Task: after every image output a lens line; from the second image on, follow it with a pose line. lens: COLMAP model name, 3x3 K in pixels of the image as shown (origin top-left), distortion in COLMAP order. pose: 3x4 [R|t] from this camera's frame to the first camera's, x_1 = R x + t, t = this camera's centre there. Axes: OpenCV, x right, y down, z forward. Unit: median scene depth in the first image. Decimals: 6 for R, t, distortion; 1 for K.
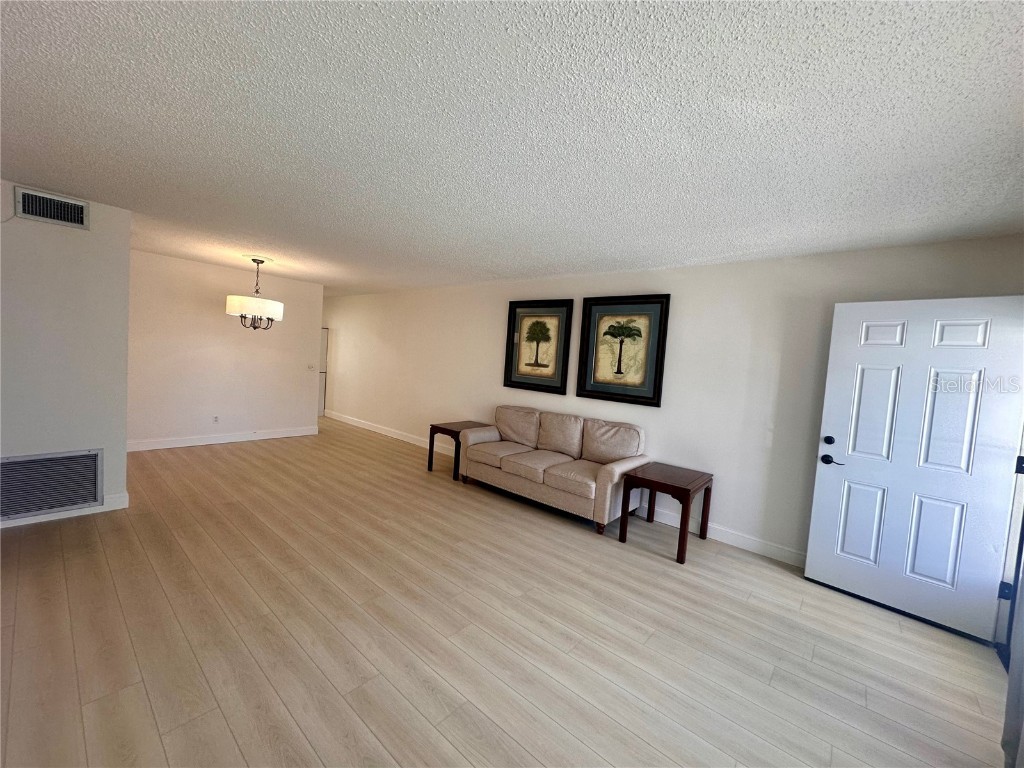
lens RADIAL K [[410.2, 0, 515.8], [0, 410.2, 384.8], [0, 0, 1]] dist [0.000137, 0.001017]
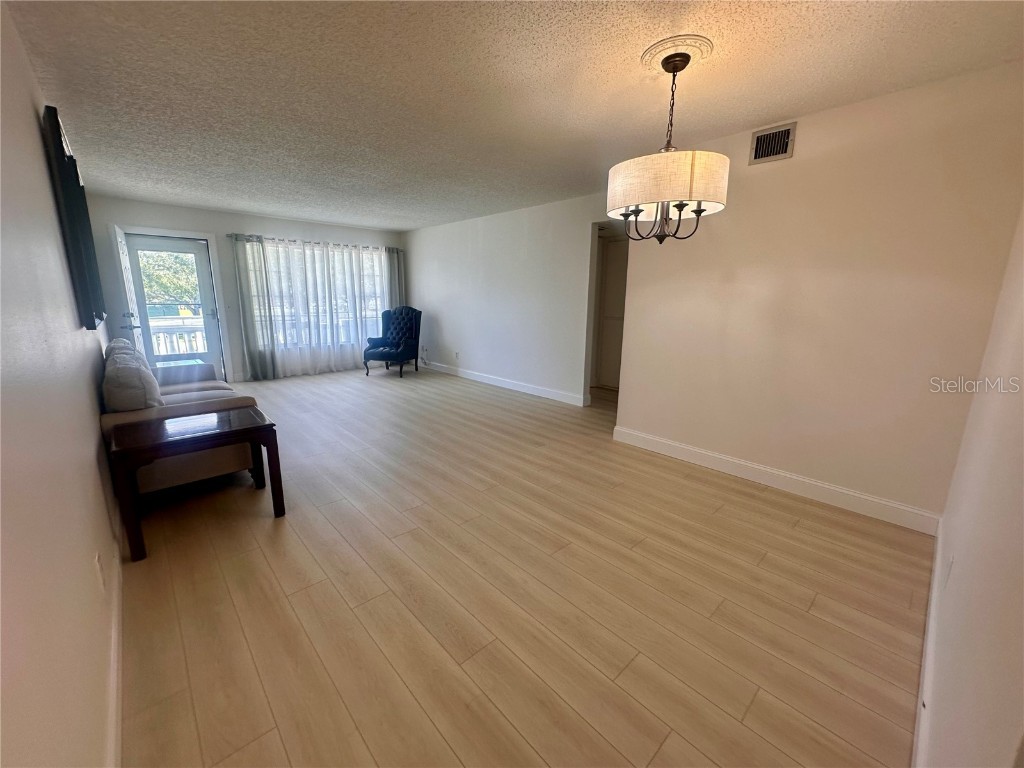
lens RADIAL K [[410.2, 0, 508.8], [0, 410.2, 380.5], [0, 0, 1]] dist [0.000137, 0.001017]
pose [[-0.988113, -0.109297, 0.108102, -0.597532], [-0.076943, 0.960417, 0.267730, -0.108551], [-0.133085, 0.256230, -0.957410, 1.625248]]
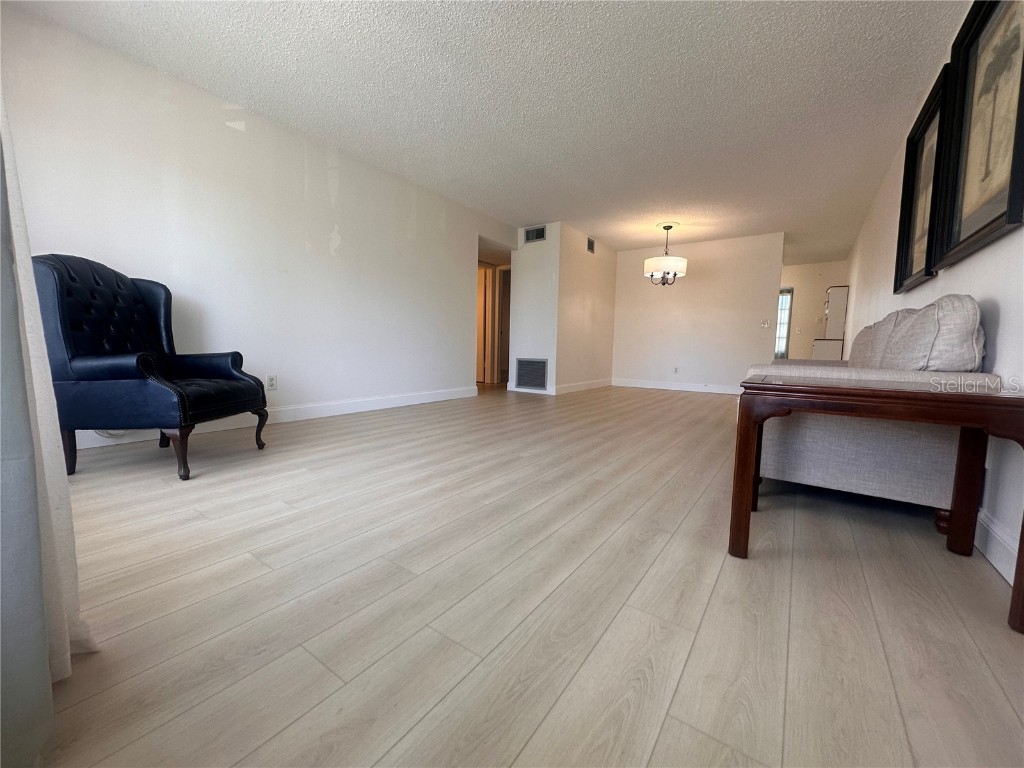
lens RADIAL K [[410.2, 0, 509.0], [0, 410.2, 384.2], [0, 0, 1]] dist [0.000137, 0.001017]
pose [[0.080670, 0.020066, -0.996539, 0.594673], [-0.076868, 0.996945, 0.013852, 0.193039], [0.993772, 0.075484, 0.081966, 0.517211]]
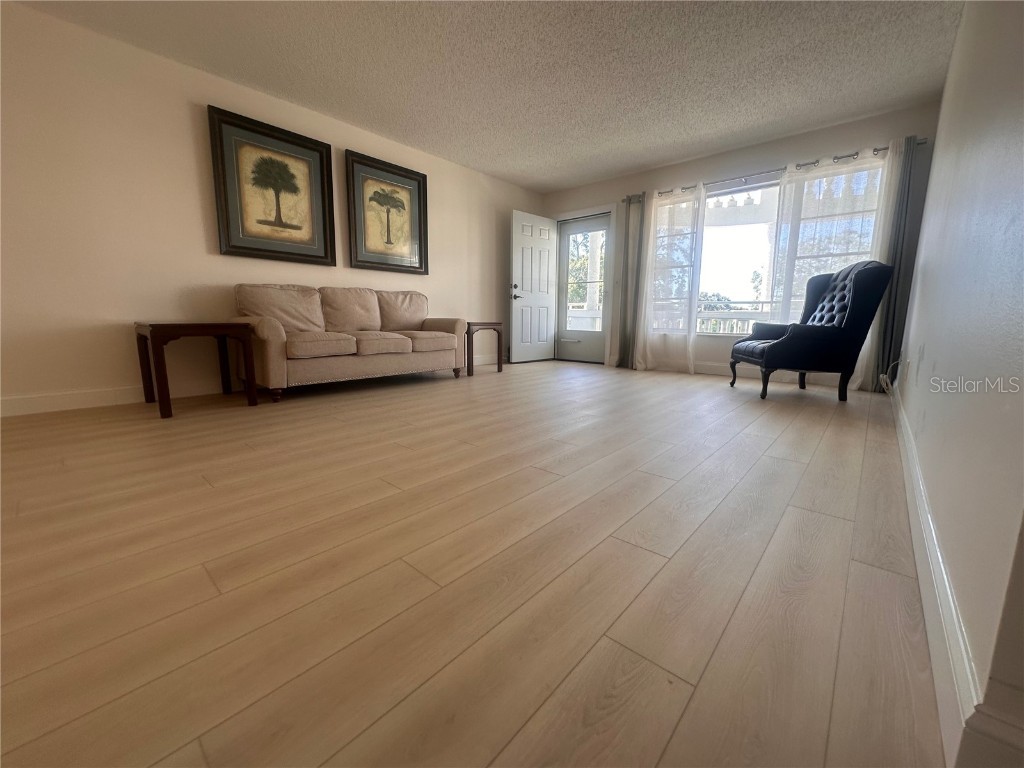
lens RADIAL K [[410.2, 0, 511.1], [0, 410.2, 379.3], [0, 0, 1]] dist [0.000137, 0.001017]
pose [[0.031972, -0.225007, 0.973832, -0.790135], [0.053467, 0.973320, 0.223133, 0.087393], [-0.998058, 0.044934, 0.043149, 0.648673]]
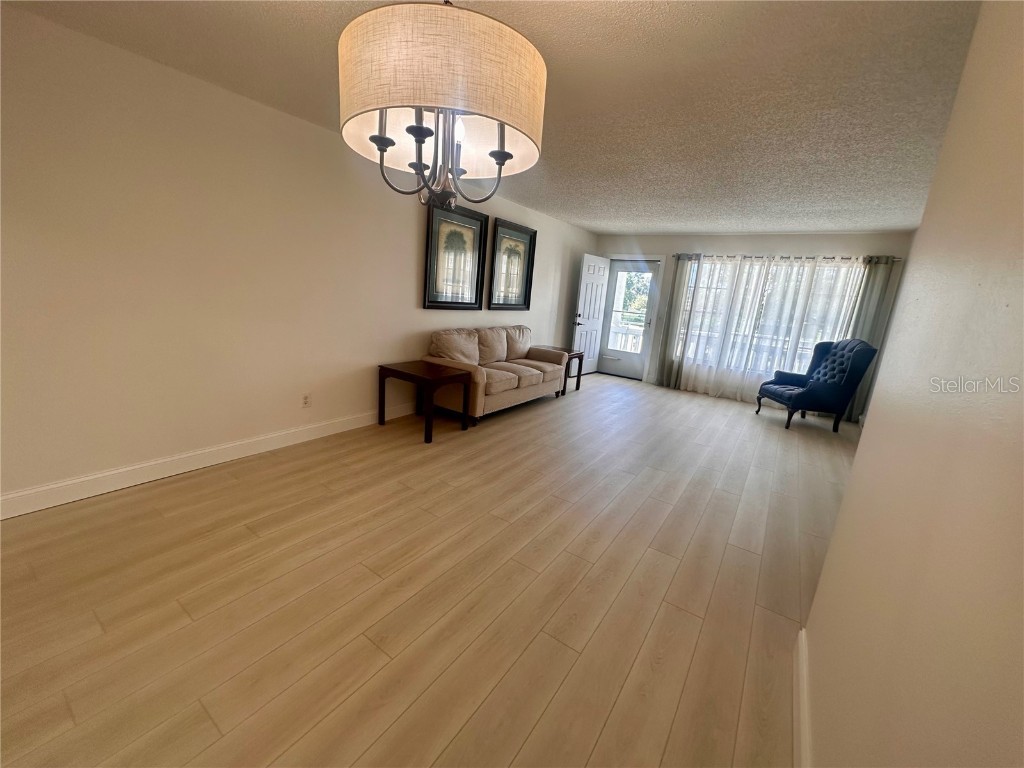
lens RADIAL K [[410.2, 0, 511.5], [0, 410.2, 378.4], [0, 0, 1]] dist [0.000137, 0.001017]
pose [[-0.091665, -0.288552, 0.953066, -1.010210], [-0.026857, 0.957464, 0.287300, -0.119530], [-0.995428, 0.000739, -0.095515, 1.083240]]
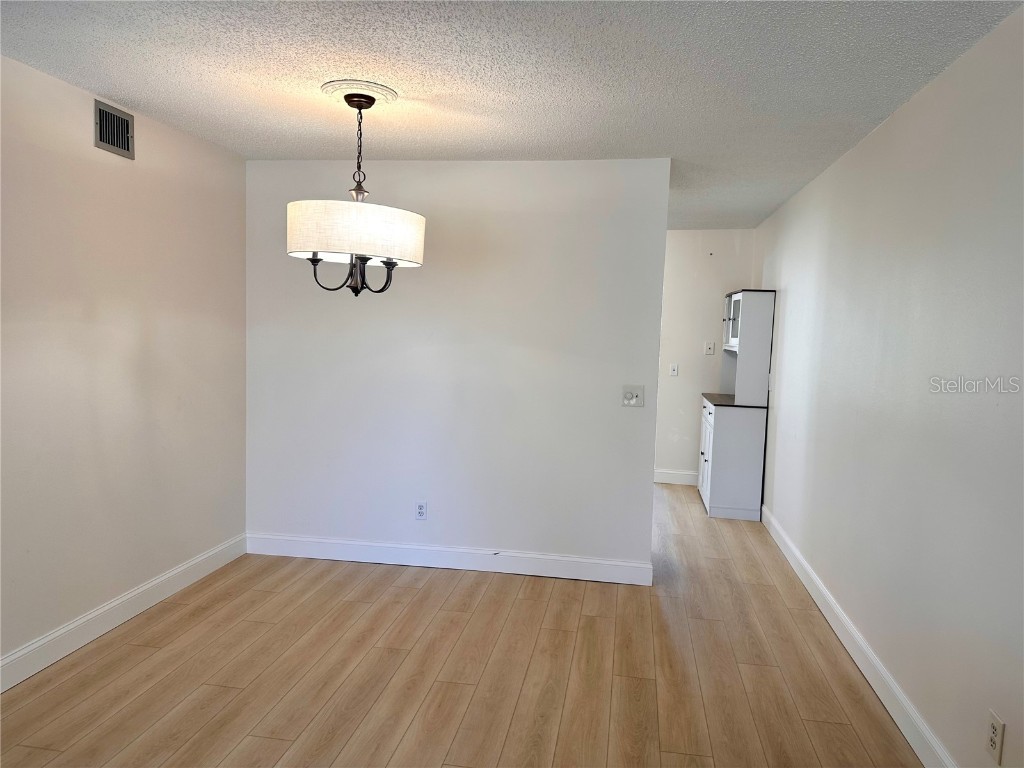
lens RADIAL K [[722.7, 0, 516.9], [0, 722.7, 392.5], [0, 0, 1]] dist [0.002629, -0.001453]
pose [[0.518660, 0.017812, -0.854795, -0.021403], [-0.044163, 0.999006, -0.005980, -0.056111], [0.853839, 0.040852, 0.518931, 0.877157]]
